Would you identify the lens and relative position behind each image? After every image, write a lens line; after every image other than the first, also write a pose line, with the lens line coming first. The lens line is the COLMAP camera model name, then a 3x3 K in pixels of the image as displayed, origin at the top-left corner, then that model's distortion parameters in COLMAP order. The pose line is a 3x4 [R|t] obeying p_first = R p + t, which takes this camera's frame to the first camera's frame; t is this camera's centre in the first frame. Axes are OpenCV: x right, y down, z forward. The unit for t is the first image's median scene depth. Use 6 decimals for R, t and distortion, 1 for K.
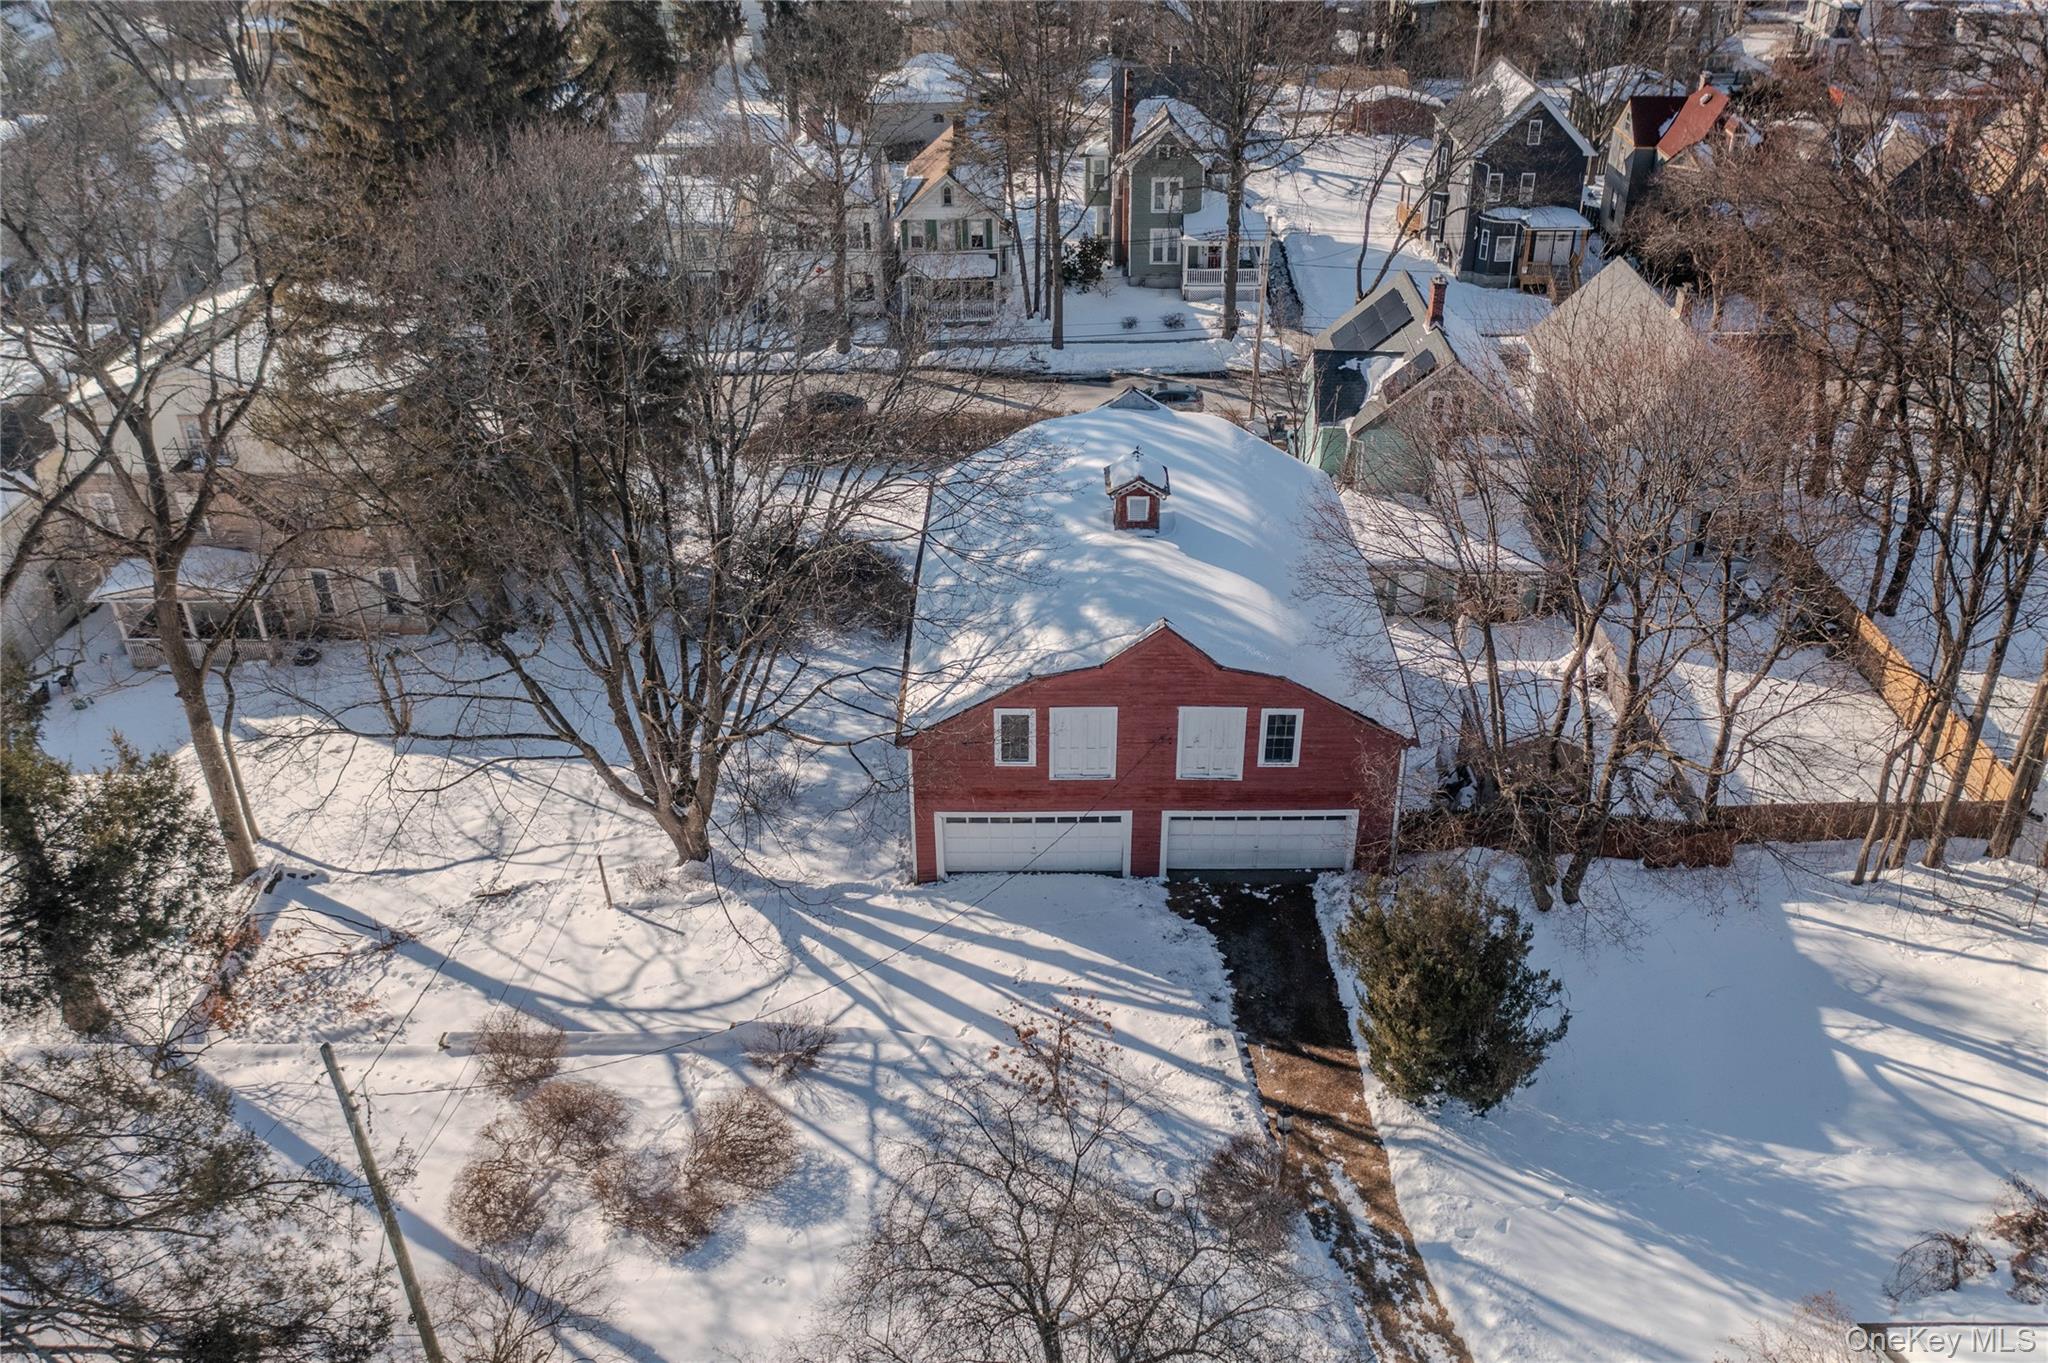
lens RADIAL K [[1635.5, 0, 1024.0], [0, 1635.5, 681.5], [0, 0, 1]] dist [-0.025171, -0.000484]
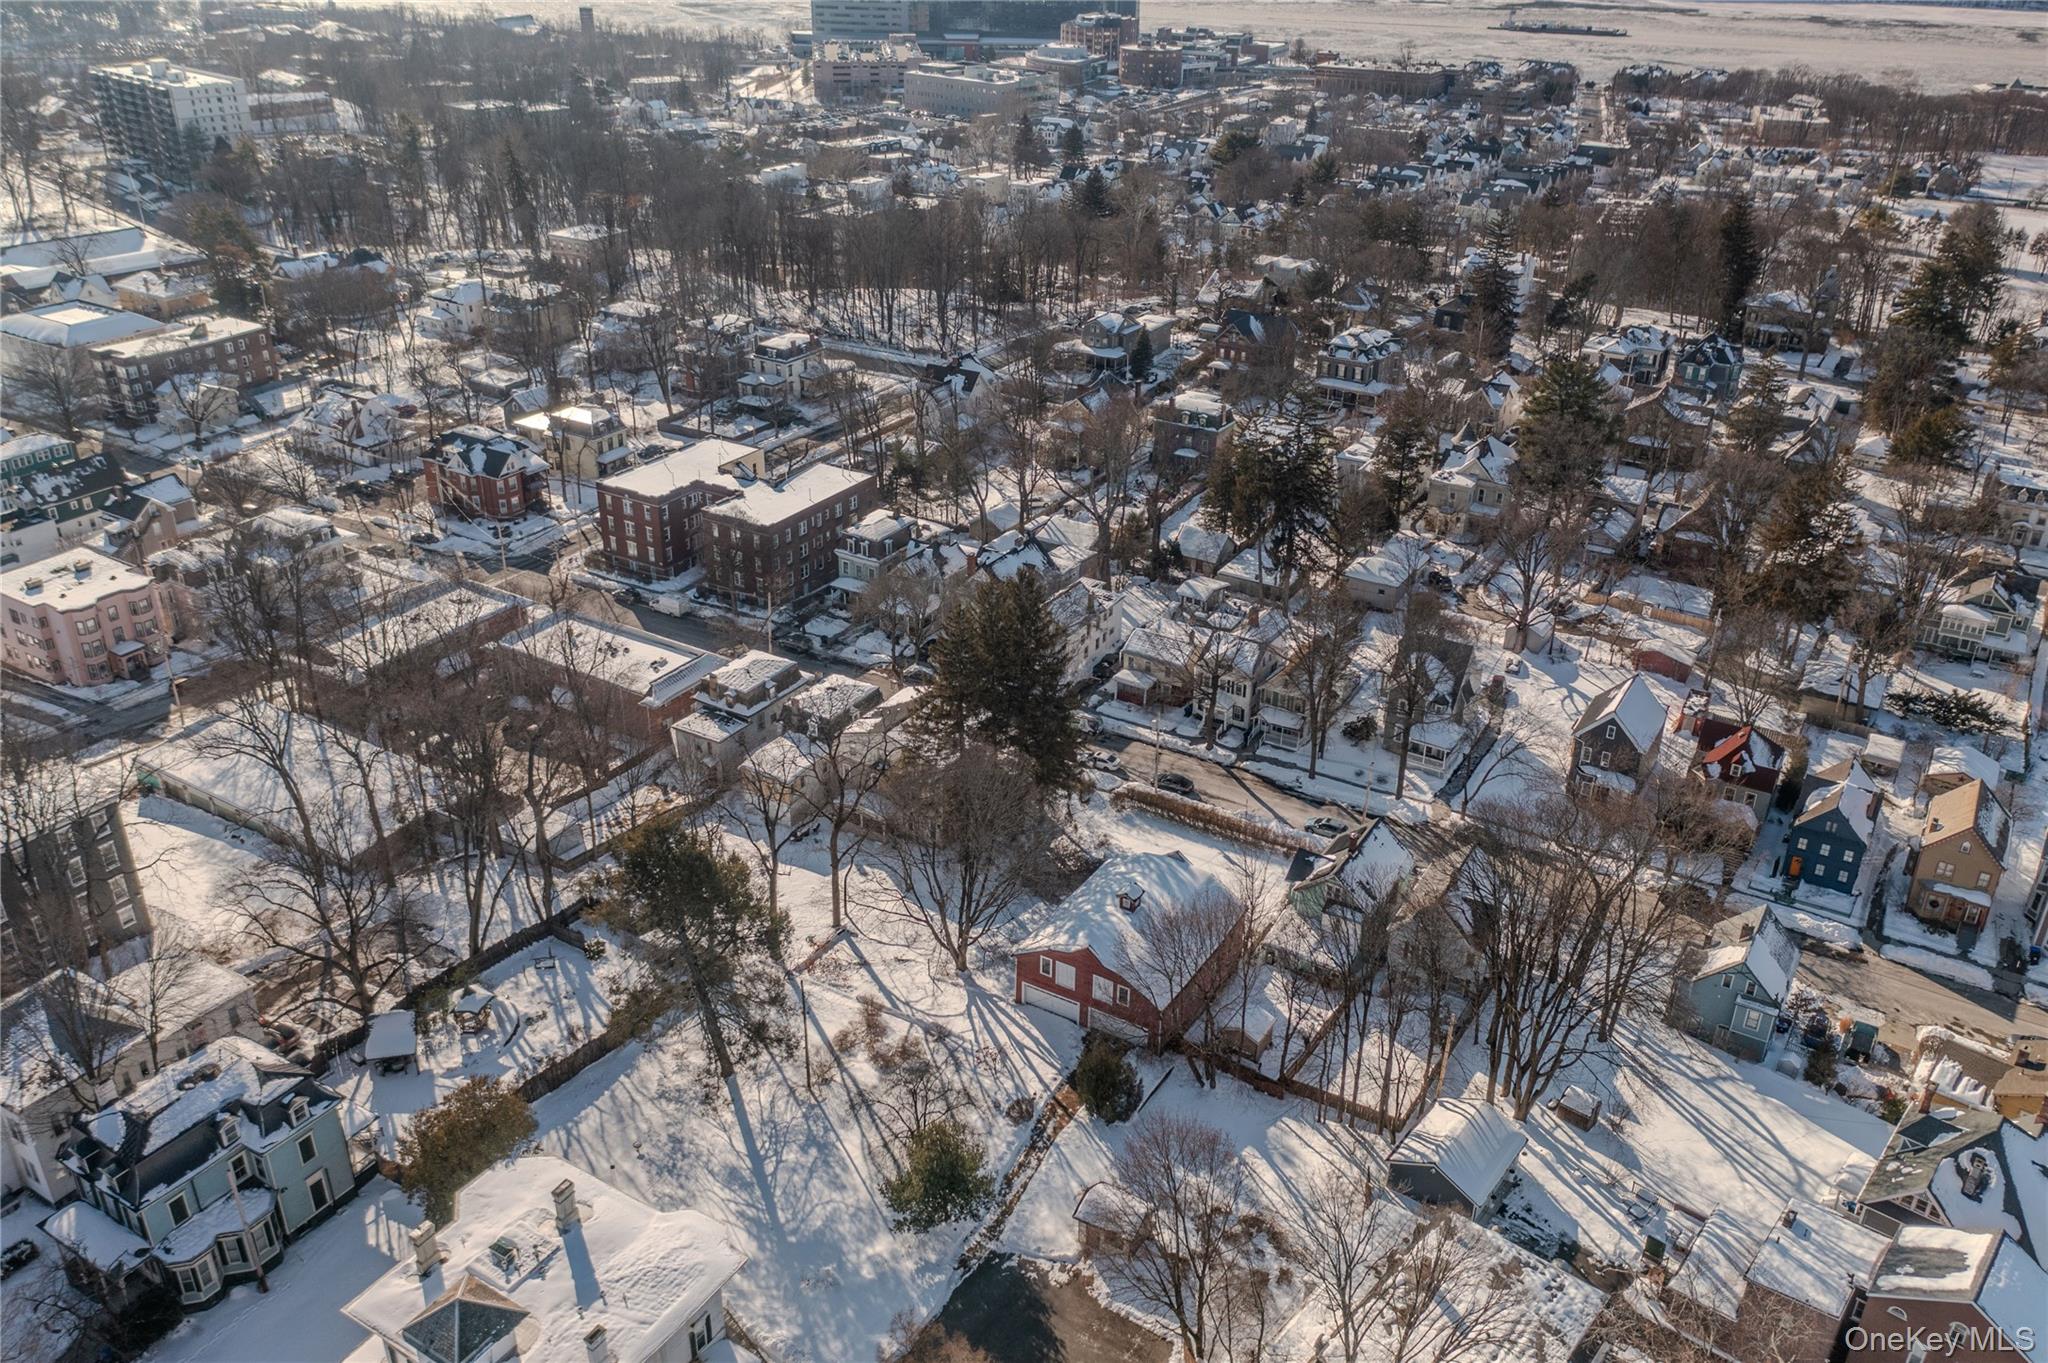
lens RADIAL K [[1635.5, 0, 1024.0], [0, 1635.5, 681.5], [0, 0, 1]] dist [-0.025171, -0.000484]
pose [[0.856859, 0.249479, -0.451169, 1.196366], [-0.281429, 0.959574, -0.003882, -0.449272], [0.431962, 0.130298, 0.892430, -1.796535]]
